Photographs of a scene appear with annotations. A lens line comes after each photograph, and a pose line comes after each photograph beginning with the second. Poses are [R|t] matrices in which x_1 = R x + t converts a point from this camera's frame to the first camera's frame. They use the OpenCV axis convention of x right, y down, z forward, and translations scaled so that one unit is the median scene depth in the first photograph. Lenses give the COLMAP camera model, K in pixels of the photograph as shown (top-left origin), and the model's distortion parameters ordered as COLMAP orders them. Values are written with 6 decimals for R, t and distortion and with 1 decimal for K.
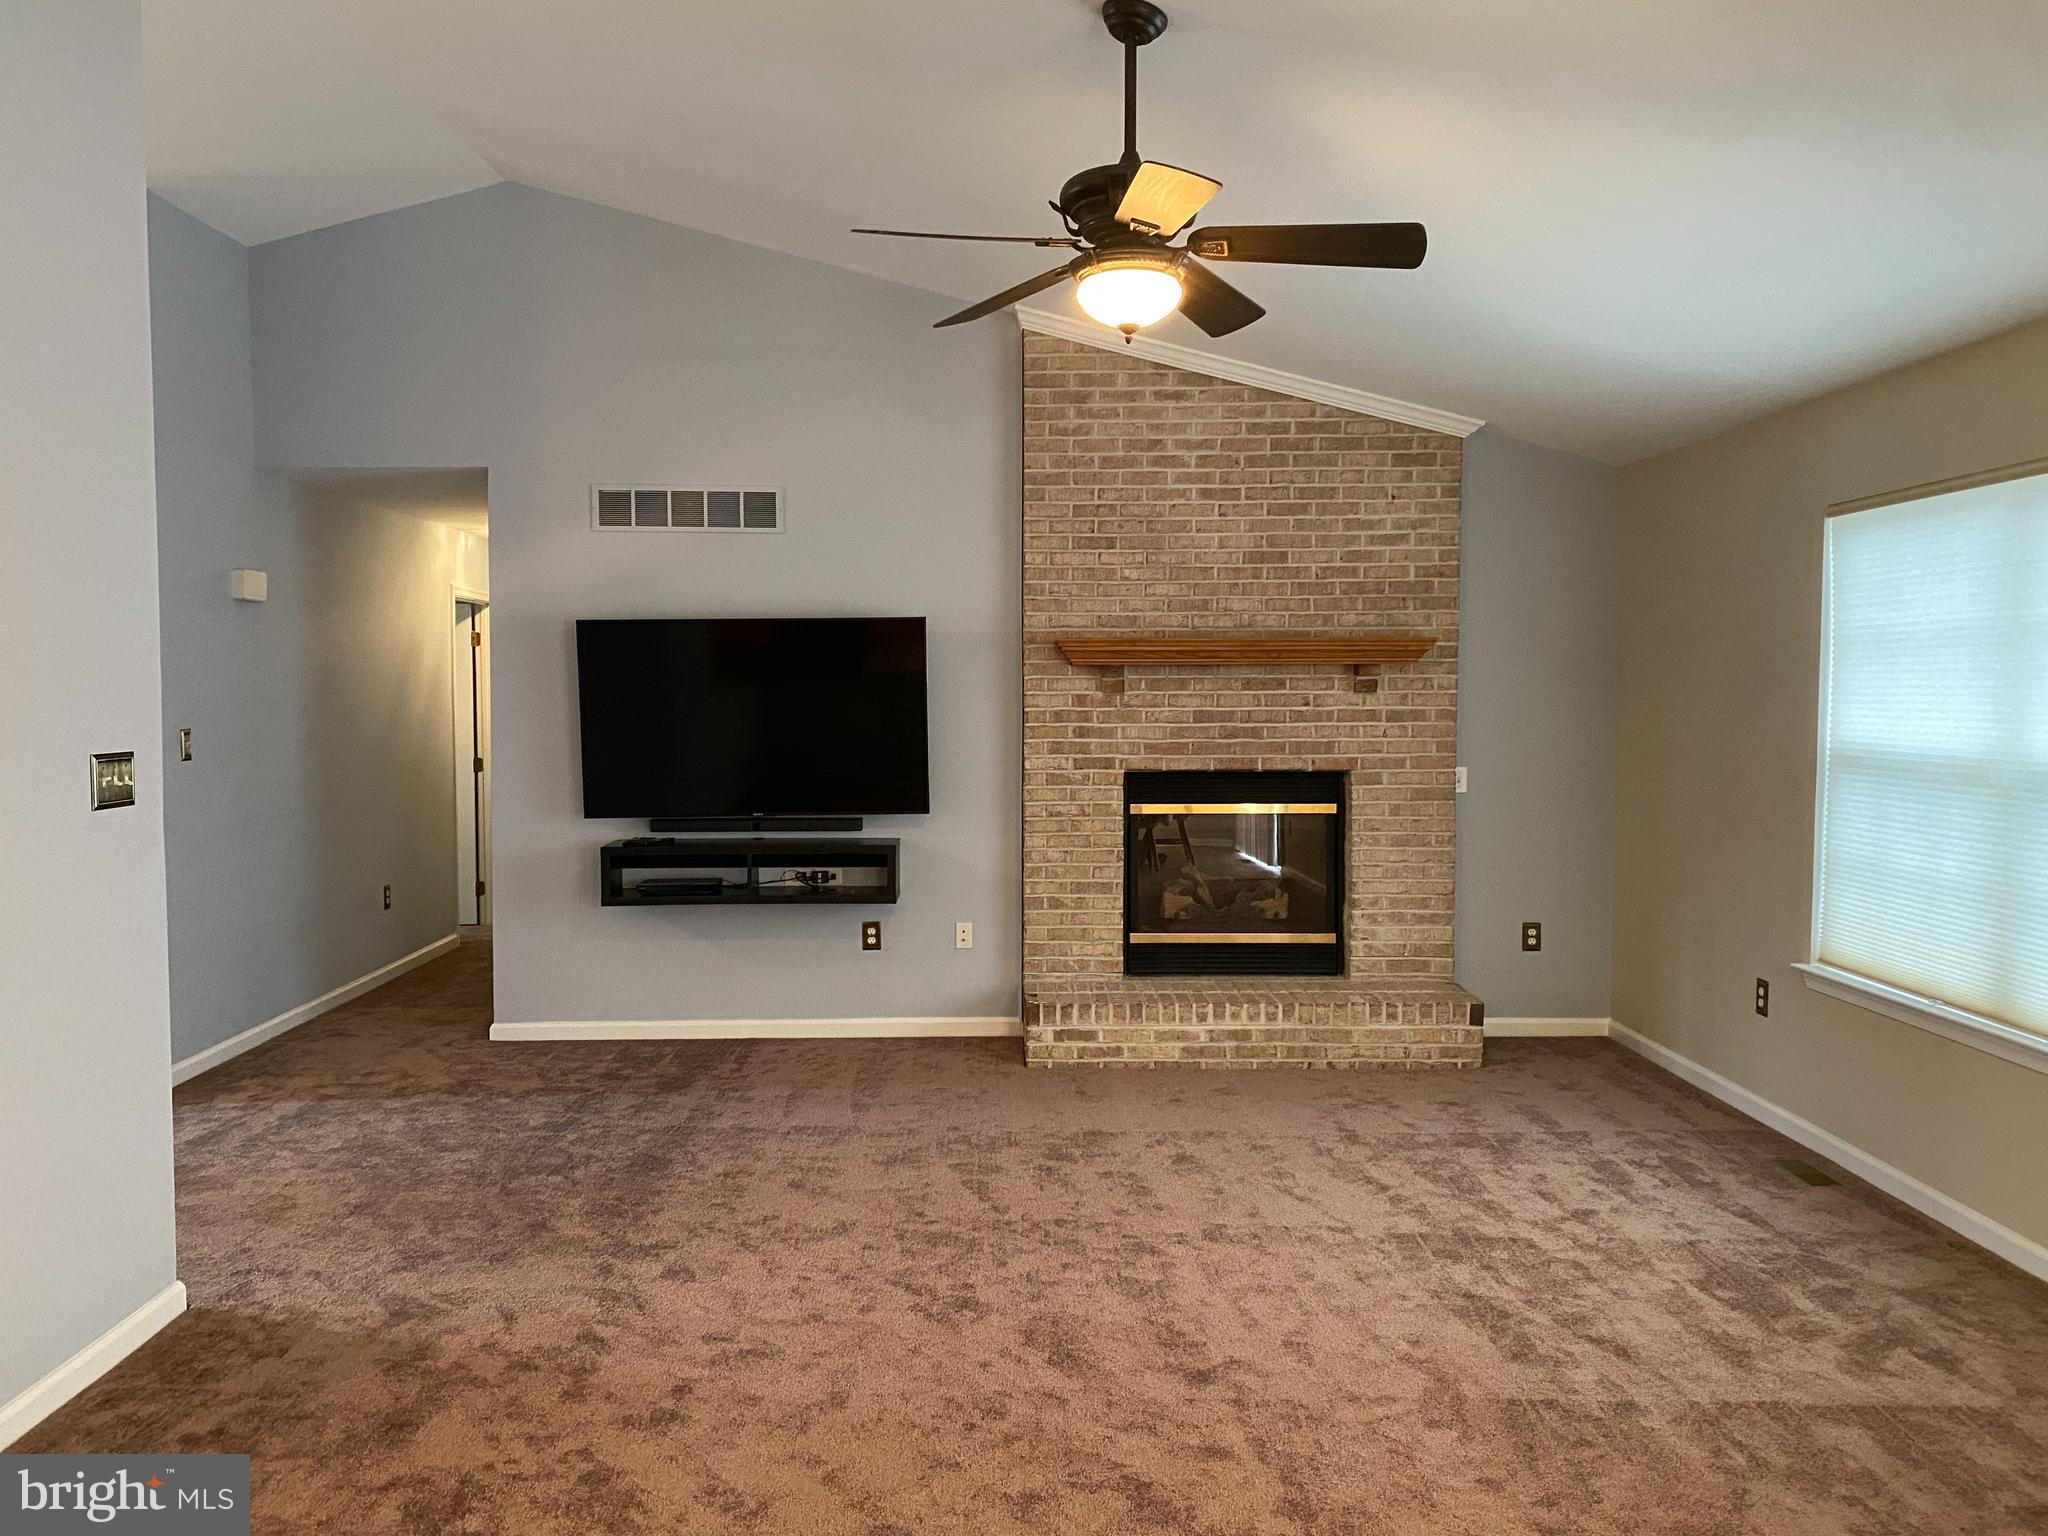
lens RADIAL K [[1520.0, 0, 1043.6], [0, 1520.0, 828.1], [0, 0, 1]] dist [0.124950, -0.230500]
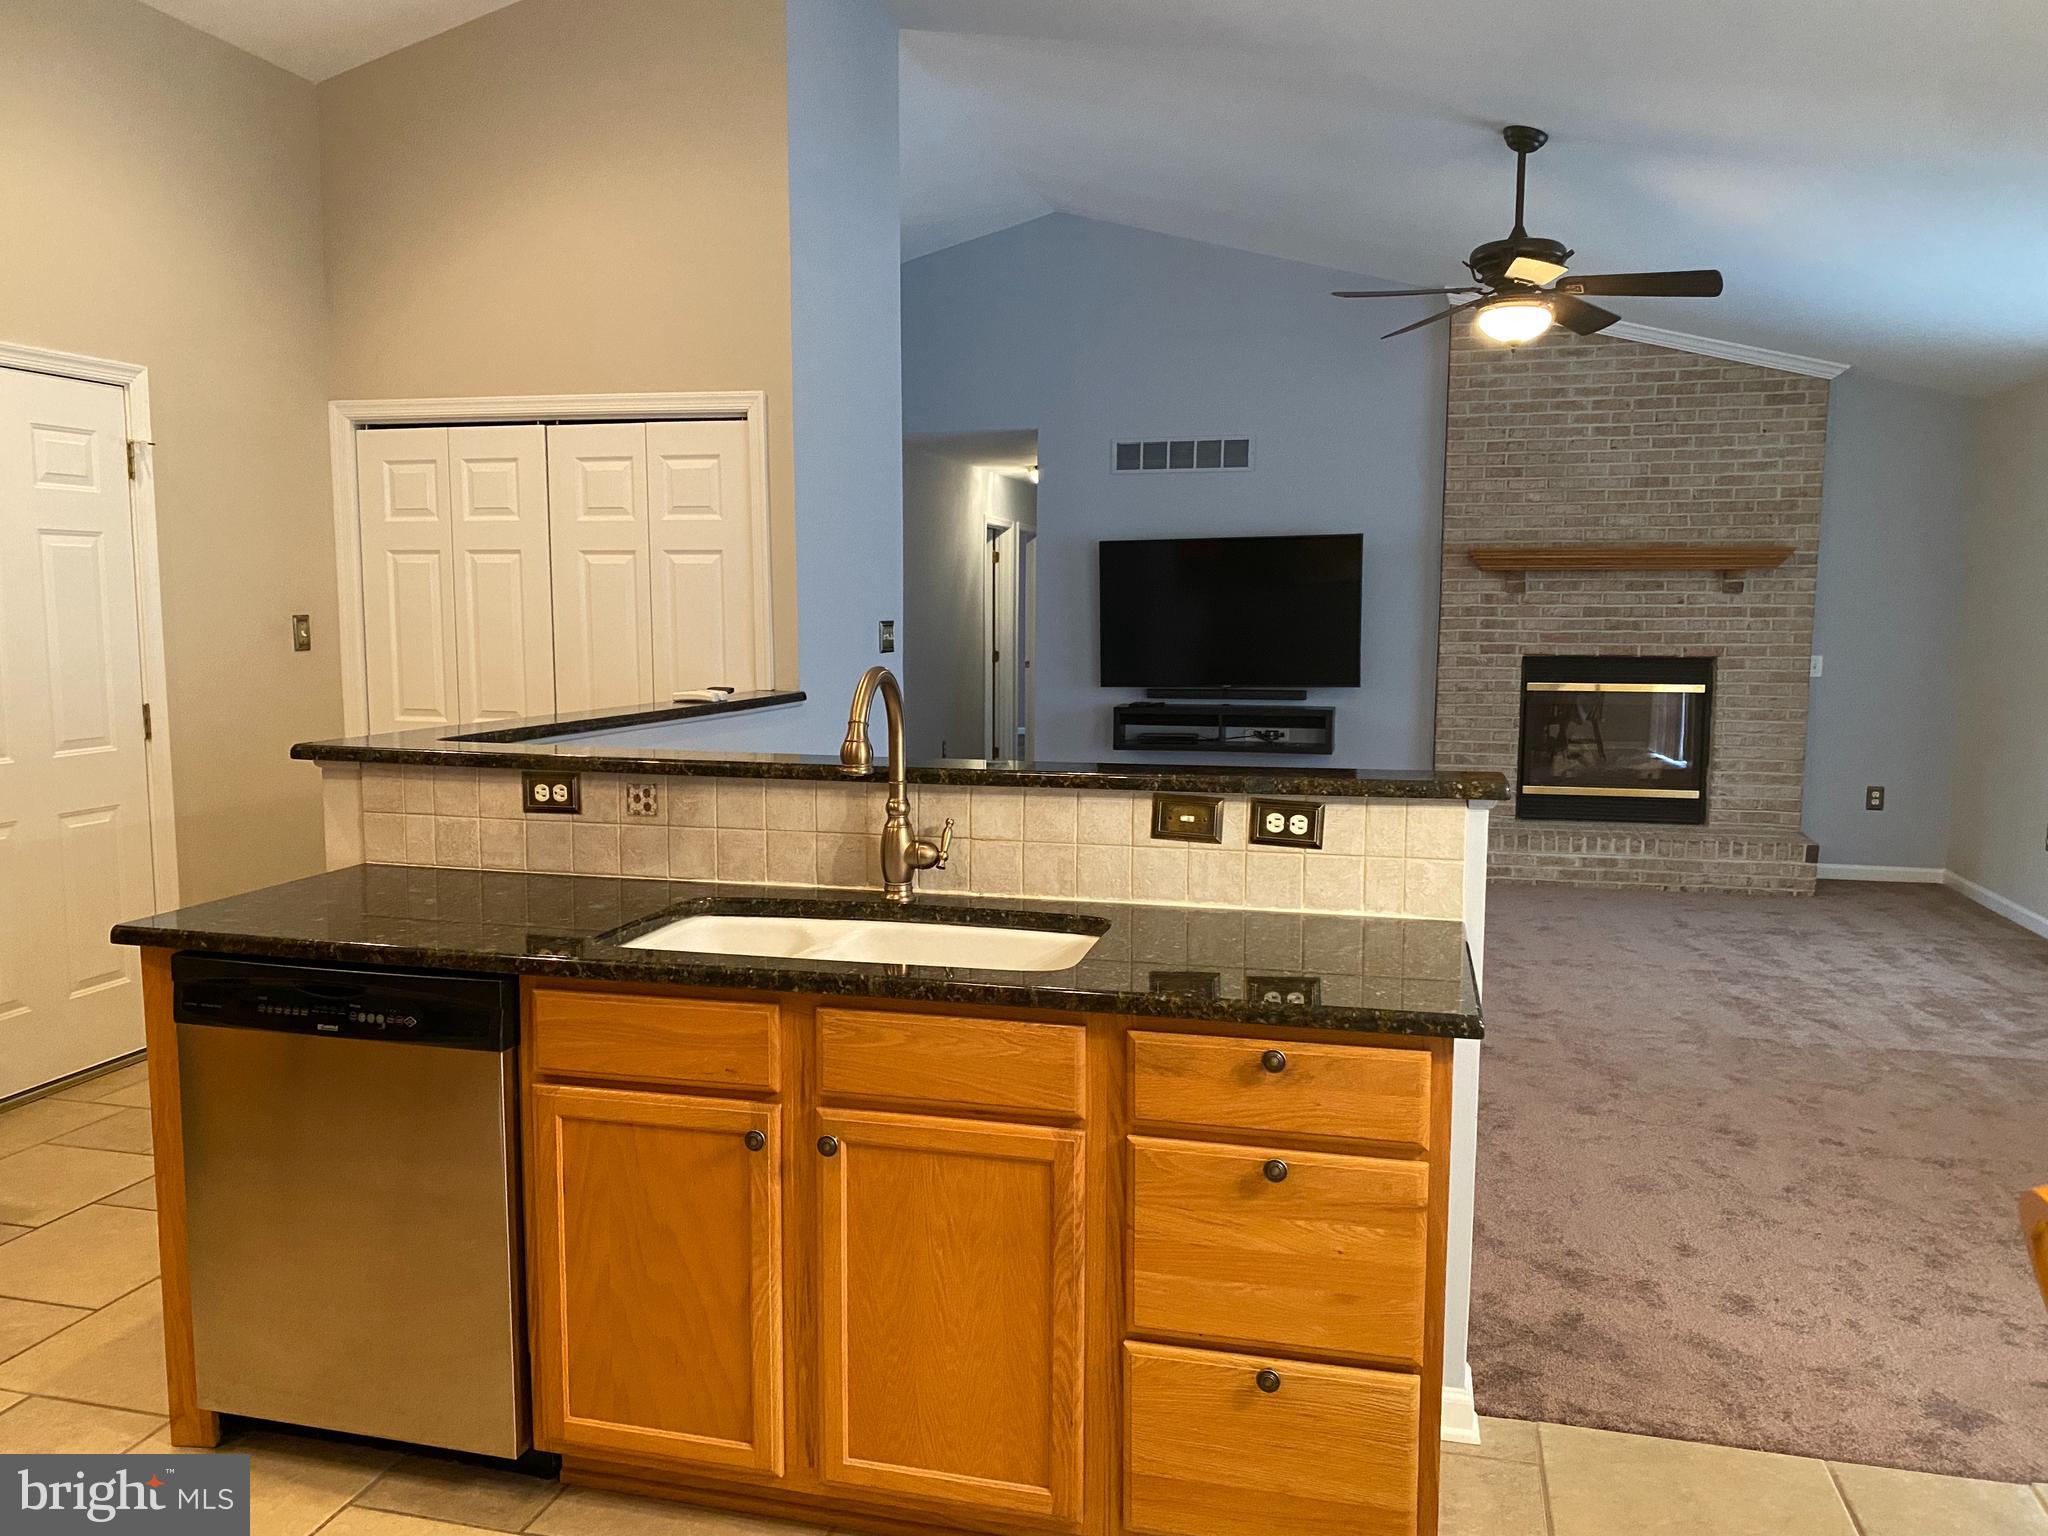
lens RADIAL K [[1544.9, 0, 1024.0], [0, 1544.9, 768.0], [0, 0, 1]] dist [-0.000220, 0.005822]
pose [[0.960078, 0.032074, -0.277888, 0.015869], [-0.028415, 0.999448, 0.017188, 0.044630], [0.278286, -0.008606, 0.960460, -0.330907]]
